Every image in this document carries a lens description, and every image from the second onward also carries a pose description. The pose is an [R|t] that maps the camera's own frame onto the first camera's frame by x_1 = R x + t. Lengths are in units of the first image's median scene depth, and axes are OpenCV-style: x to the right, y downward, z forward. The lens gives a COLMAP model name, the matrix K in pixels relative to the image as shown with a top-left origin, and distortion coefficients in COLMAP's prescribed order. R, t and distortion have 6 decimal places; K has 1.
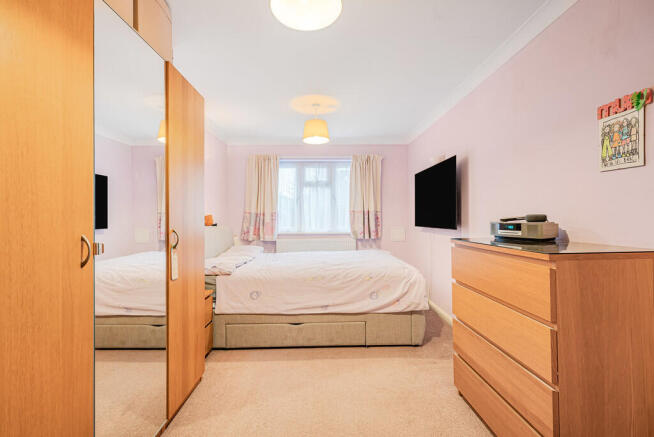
lens RADIAL K [[291.2, 0, 331.4], [0, 291.2, 216.0], [0, 0, 1]] dist [-0.000249, -0.001332]
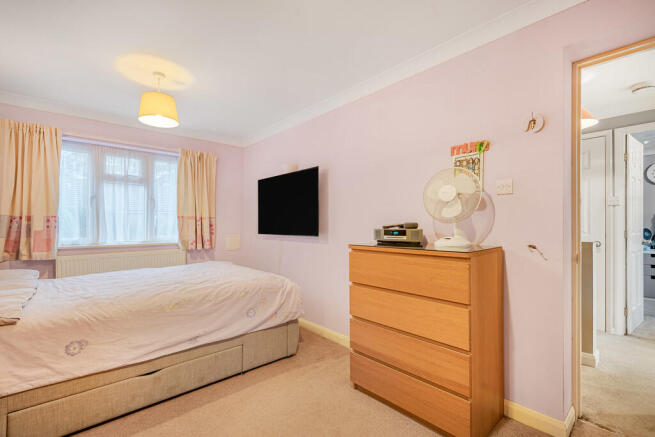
lens RADIAL K [[291.7, 0, 328.2], [0, 291.7, 224.6], [0, 0, 1]] dist [-0.000249, -0.001332]
pose [[0.763561, 0.007633, 0.645691, -0.246493], [-0.009020, 0.999959, -0.001155, 0.005014], [-0.645673, -0.004942, 0.763598, 0.173363]]
